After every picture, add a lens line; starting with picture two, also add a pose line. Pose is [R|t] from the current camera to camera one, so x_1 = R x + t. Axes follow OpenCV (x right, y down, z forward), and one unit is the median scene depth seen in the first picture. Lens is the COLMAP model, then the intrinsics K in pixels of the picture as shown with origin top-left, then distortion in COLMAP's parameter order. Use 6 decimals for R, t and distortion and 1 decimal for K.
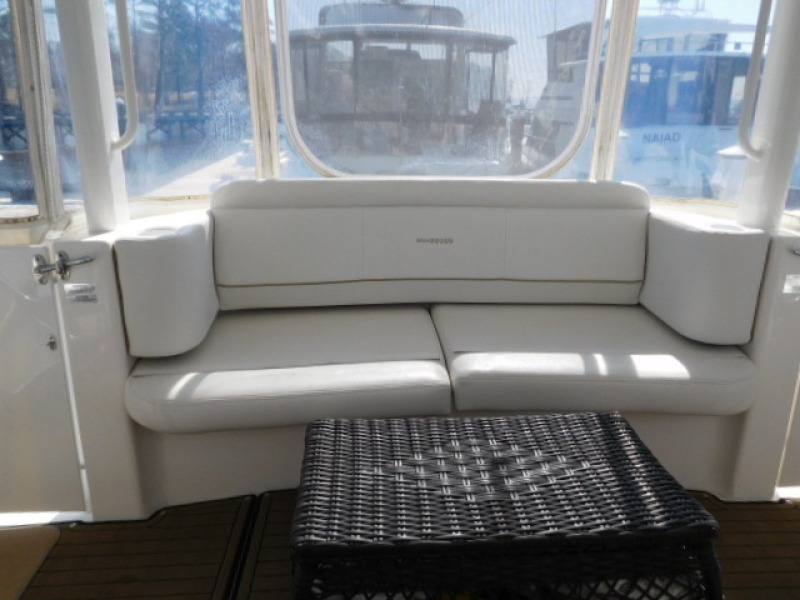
lens RADIAL K [[599.7, 0, 400.0], [0, 599.7, 300.0], [0, 0, 1]] dist [-0.010087, -0.007800]
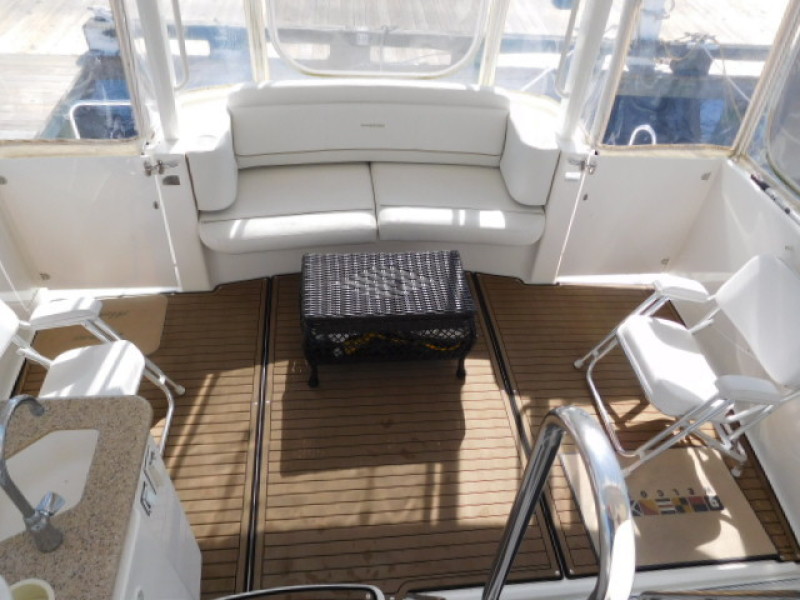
lens RADIAL K [[599.7, 0, 400.0], [0, 599.7, 300.0], [0, 0, 1]] dist [-0.010087, -0.007800]
pose [[0.997976, 0.007673, 0.063122, 0.038744], [-0.034282, 0.900989, 0.432485, -0.434320], [-0.053553, -0.433773, 0.899429, -0.718482]]
